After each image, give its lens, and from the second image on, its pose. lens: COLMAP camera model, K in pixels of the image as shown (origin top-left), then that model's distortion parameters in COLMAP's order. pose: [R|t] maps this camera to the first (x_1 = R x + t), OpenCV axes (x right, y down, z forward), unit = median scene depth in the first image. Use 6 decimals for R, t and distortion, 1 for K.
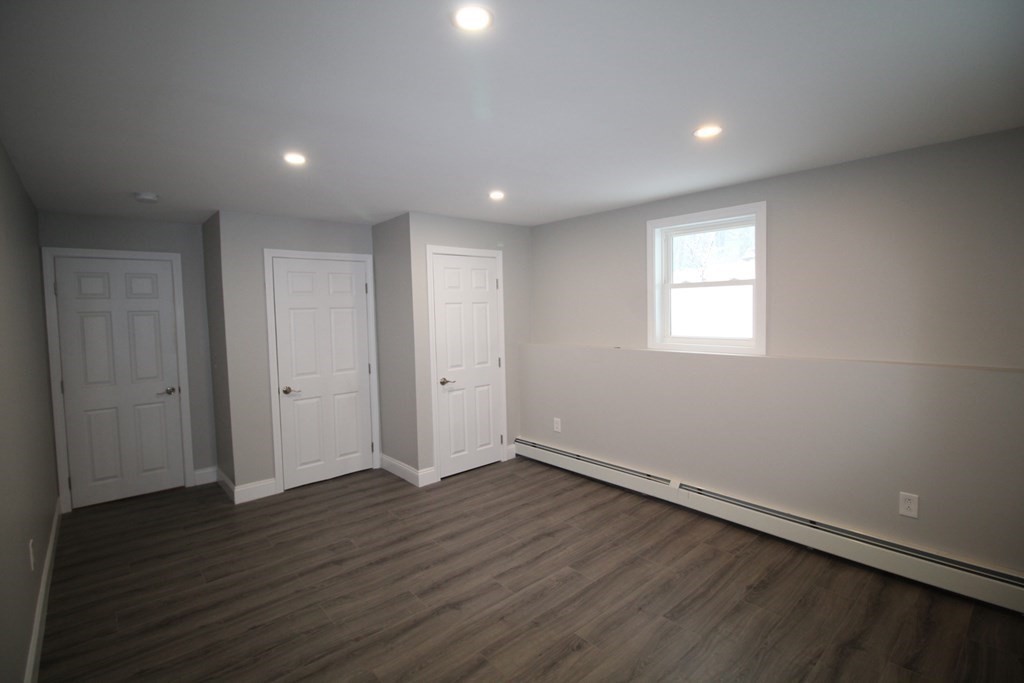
lens RADIAL K [[475.6, 0, 509.4], [0, 475.6, 341.9], [0, 0, 1]] dist [-0.004897, -0.010856]
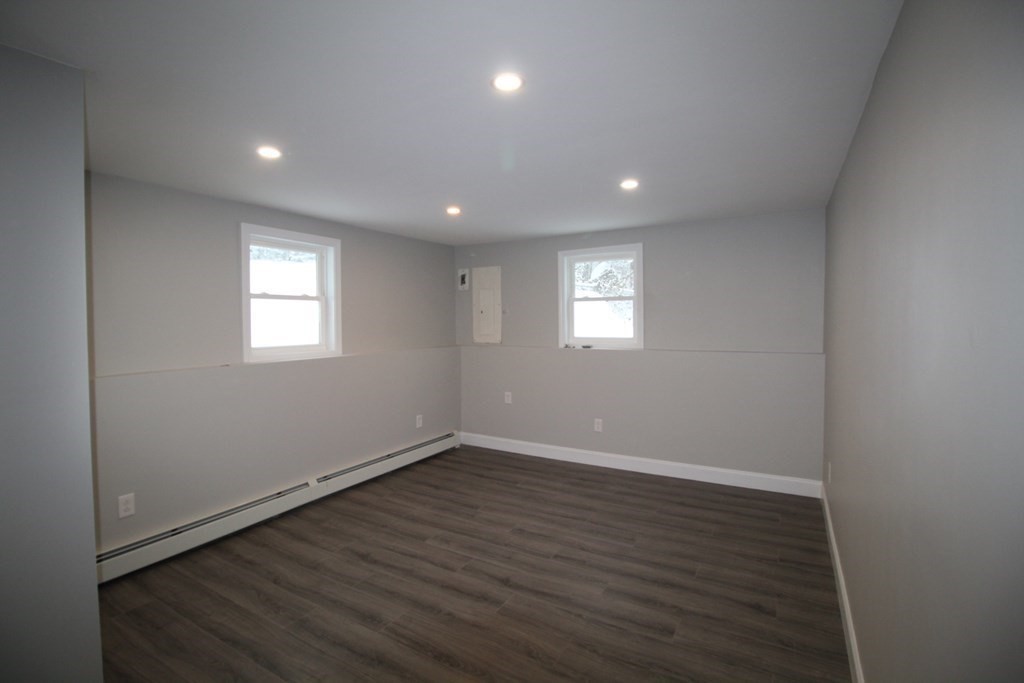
lens RADIAL K [[475.6, 0, 505.6], [0, 475.6, 339.5], [0, 0, 1]] dist [-0.004897, -0.010856]
pose [[-0.318229, -0.016782, 0.947865, -1.057754], [0.079767, 0.995824, 0.044411, -0.045095], [-0.944652, 0.089741, -0.315562, 1.193385]]
